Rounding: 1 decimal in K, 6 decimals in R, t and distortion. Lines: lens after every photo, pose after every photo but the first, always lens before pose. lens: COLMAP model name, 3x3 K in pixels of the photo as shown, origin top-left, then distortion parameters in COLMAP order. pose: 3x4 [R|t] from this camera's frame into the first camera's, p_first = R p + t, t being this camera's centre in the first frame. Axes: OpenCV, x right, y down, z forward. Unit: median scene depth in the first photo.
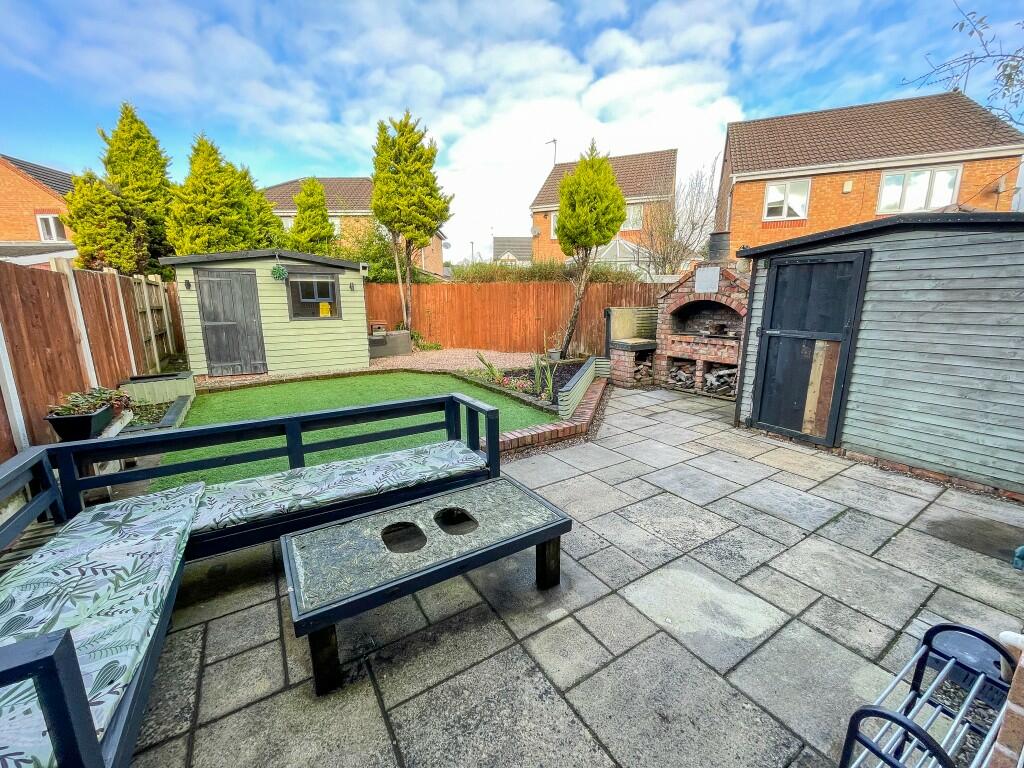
lens RADIAL K [[414.4, 0, 514.0], [0, 414.4, 383.2], [0, 0, 1]] dist [-0.001609, -0.001852]
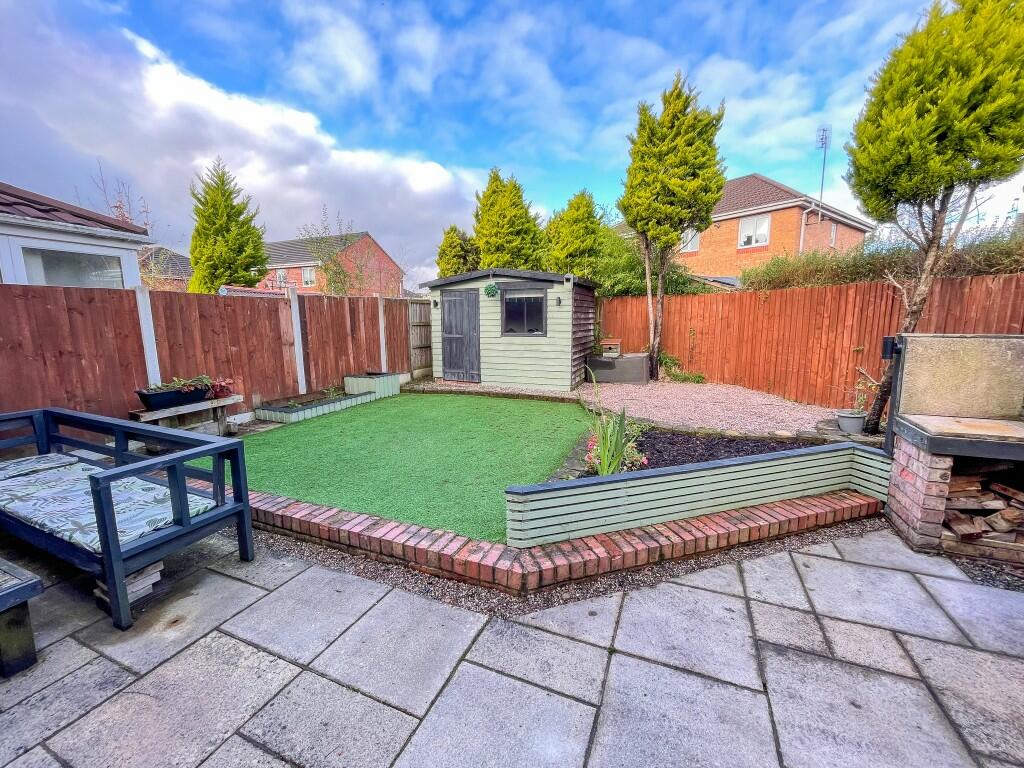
lens RADIAL K [[414.4, 0, 510.6], [0, 414.4, 382.4], [0, 0, 1]] dist [-0.001609, -0.001852]
pose [[0.566378, 0.129033, -0.813982, 0.328639], [-0.162076, 0.985819, 0.043499, -0.085858], [0.808051, 0.107290, 0.579260, 0.434534]]
